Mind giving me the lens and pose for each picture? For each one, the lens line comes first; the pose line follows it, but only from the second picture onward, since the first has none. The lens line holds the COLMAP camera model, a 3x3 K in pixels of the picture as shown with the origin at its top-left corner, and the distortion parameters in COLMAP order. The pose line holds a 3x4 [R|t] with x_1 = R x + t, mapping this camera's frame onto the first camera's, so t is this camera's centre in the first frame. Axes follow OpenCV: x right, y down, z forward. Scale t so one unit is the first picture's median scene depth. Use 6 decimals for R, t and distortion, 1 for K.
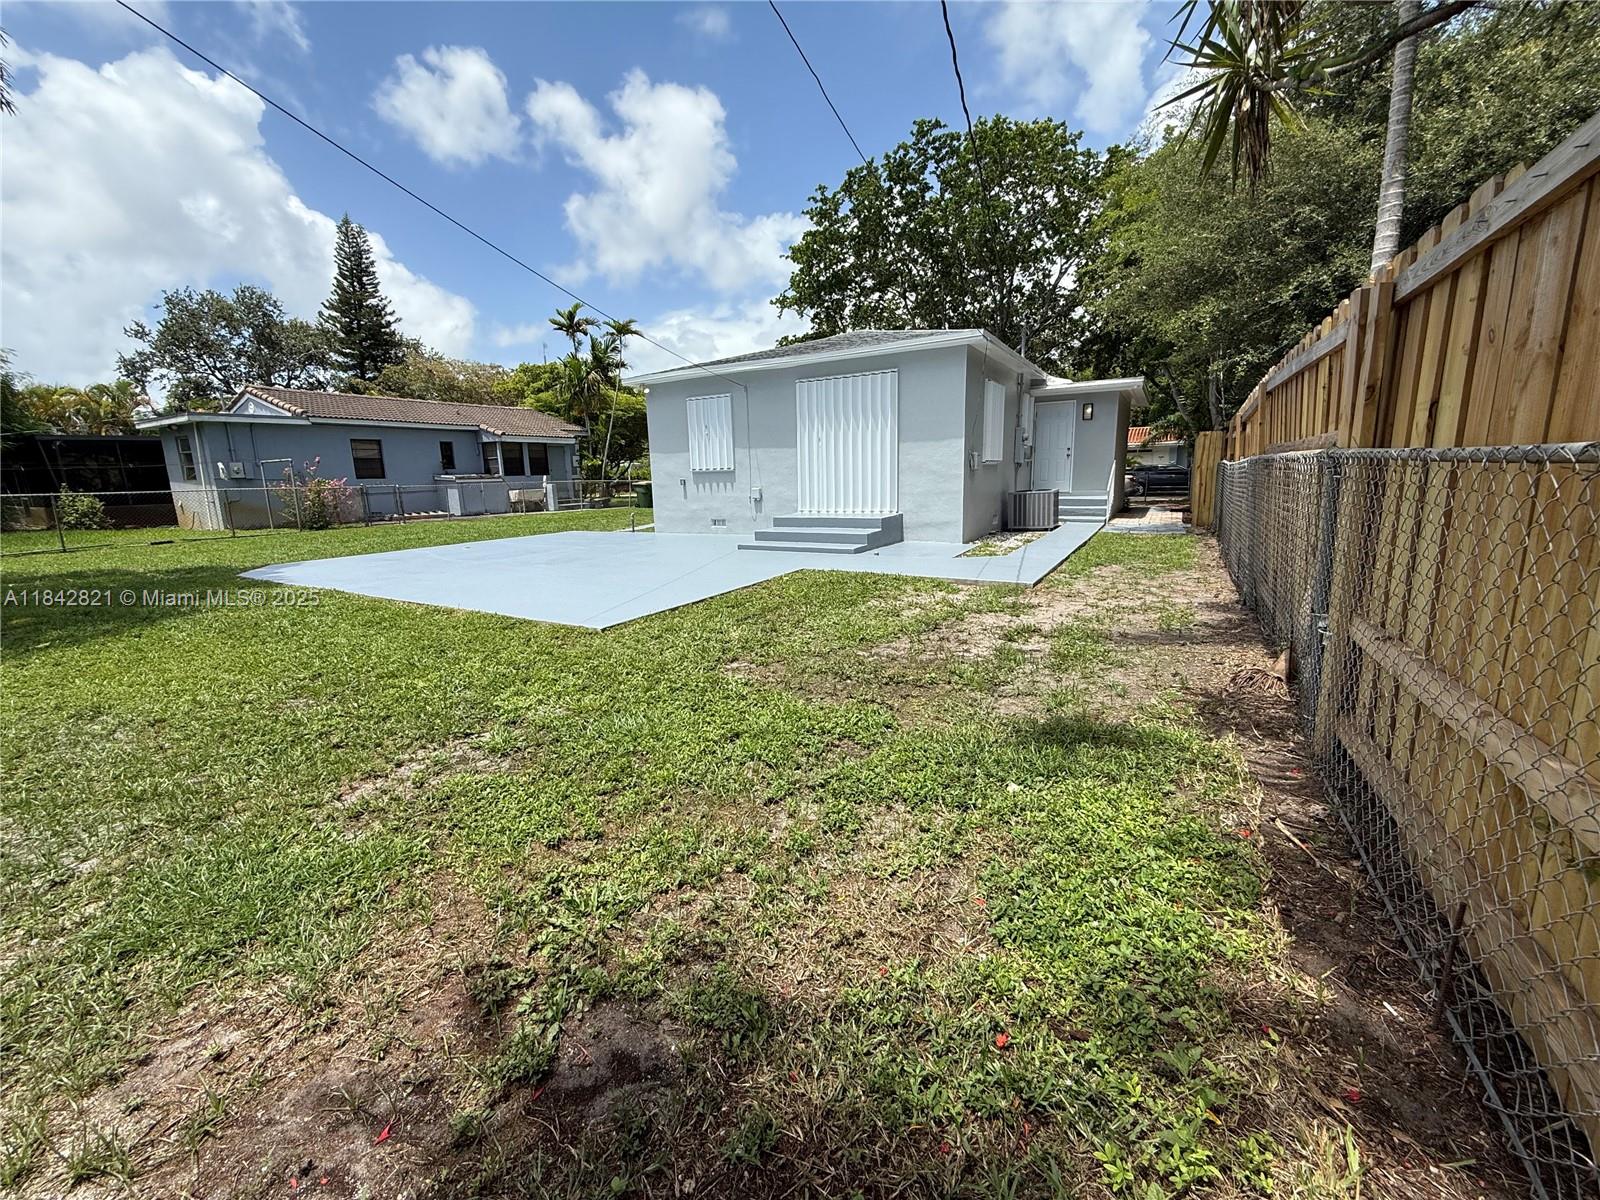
lens RADIAL K [[650.2, 0, 800.0], [0, 650.2, 600.0], [0, 0, 1]] dist [-0.001948, -0.000235]
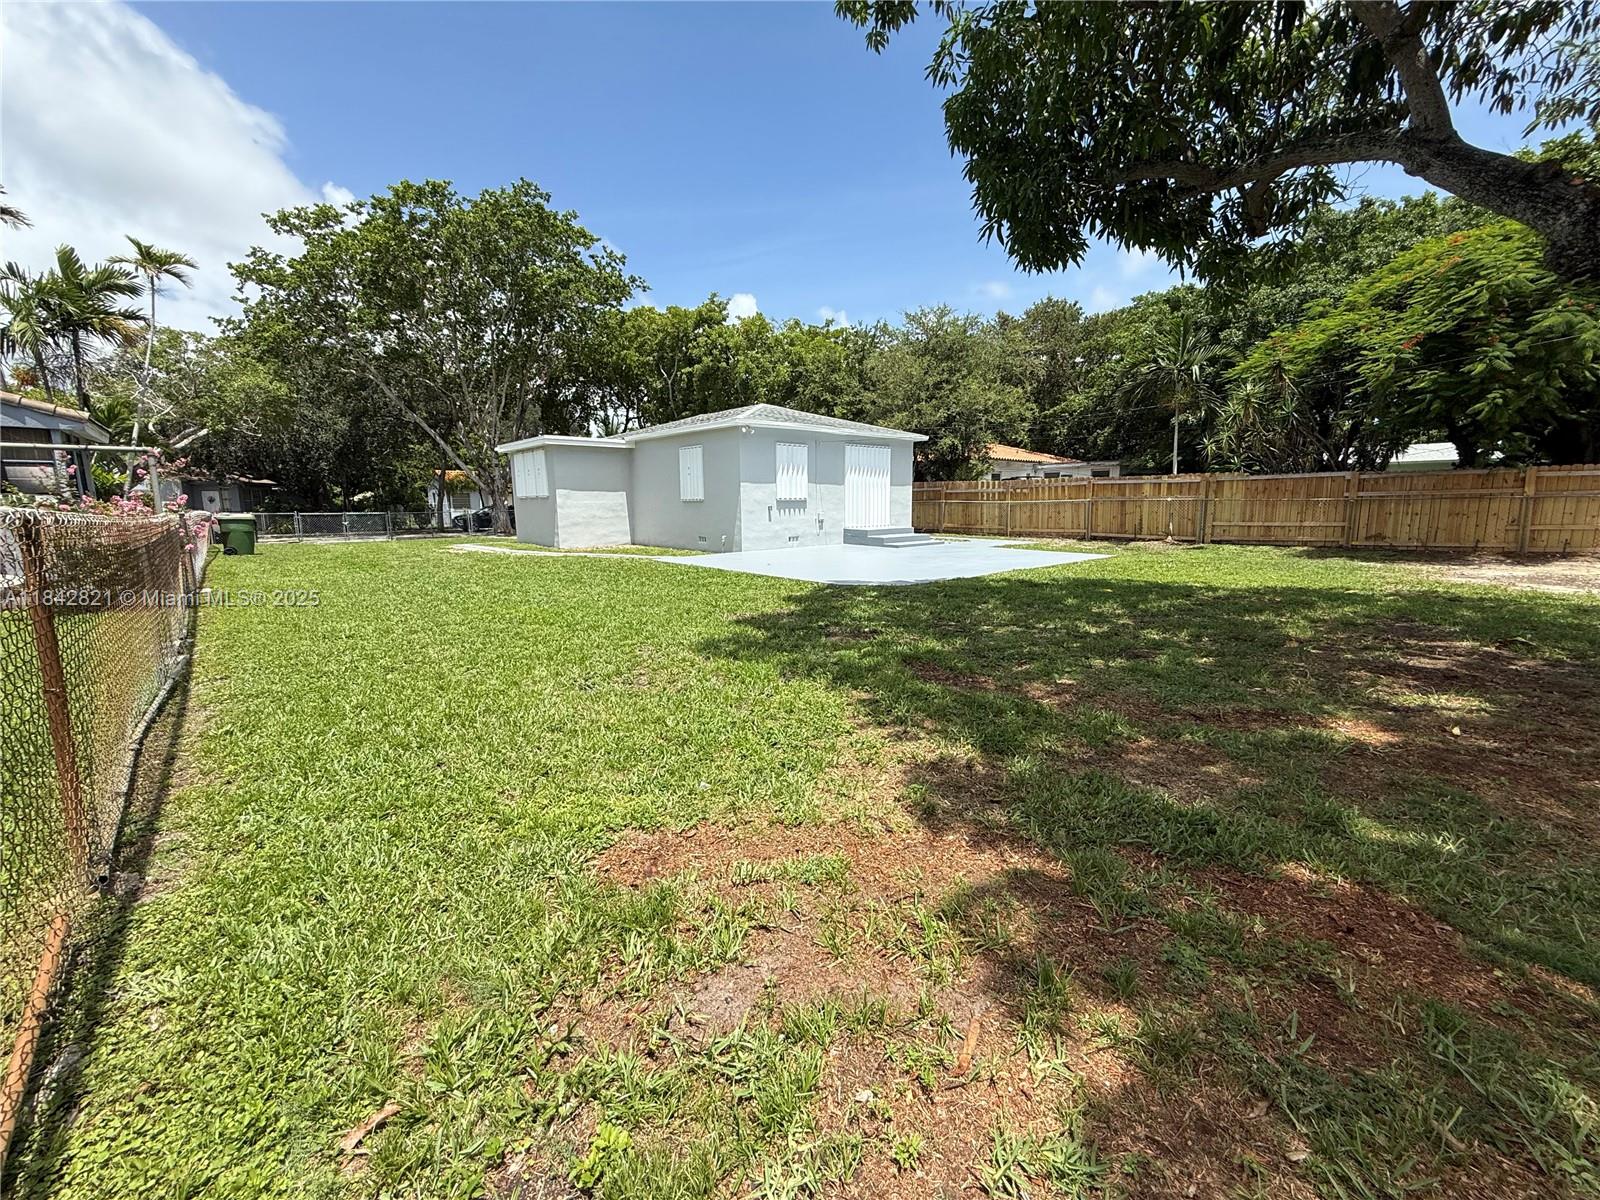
lens RADIAL K [[637.7, 0, 796.2], [0, 637.7, 575.4], [0, 0, 1]] dist [0.000909, 0.000019]
pose [[0.294644, -0.091800, 0.951188, -0.758171], [0.180729, 0.982765, 0.038864, -0.054563], [-0.938361, 0.160456, 0.306156, 0.347802]]
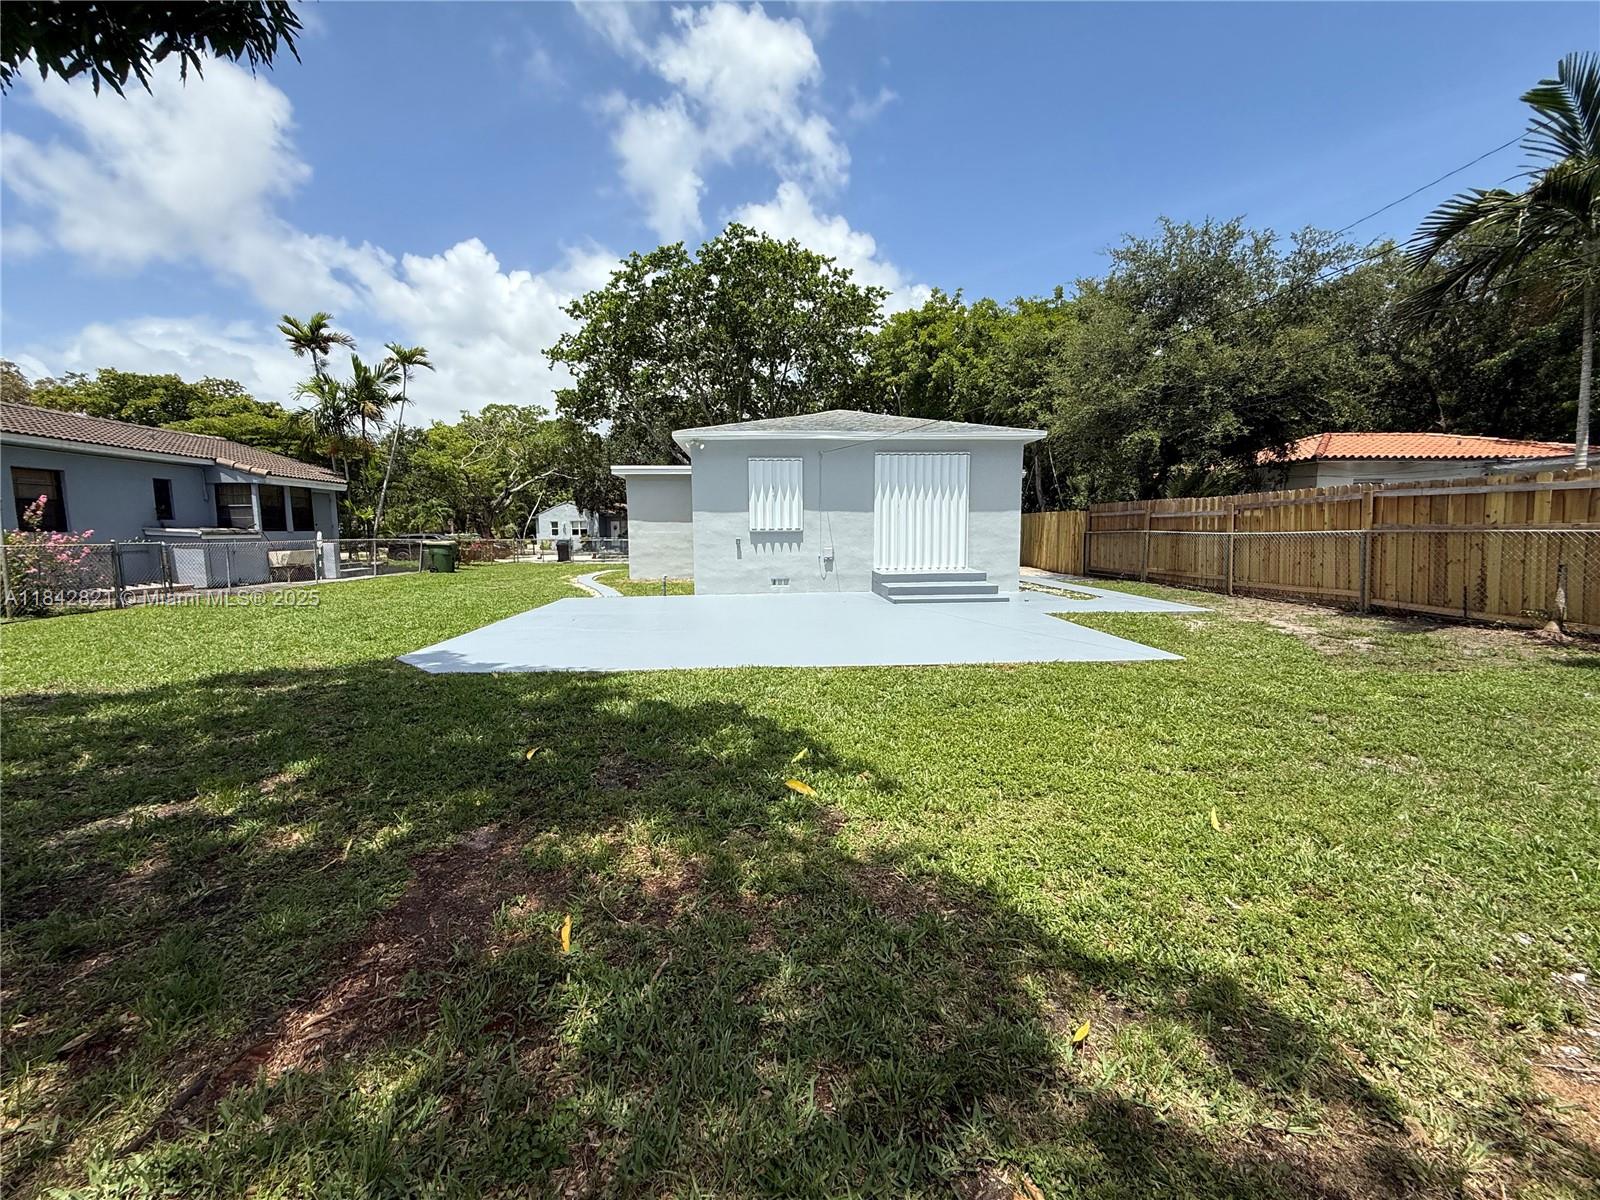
lens RADIAL K [[634.1, 0, 800.0], [0, 634.1, 600.0], [0, 0, 1]] dist [-0.002421, -0.000641]
pose [[0.820835, -0.043315, 0.569521, -0.370176], [0.095566, 0.993479, -0.062177, -0.016125], [-0.563114, 0.105464, 0.819622, 0.105729]]
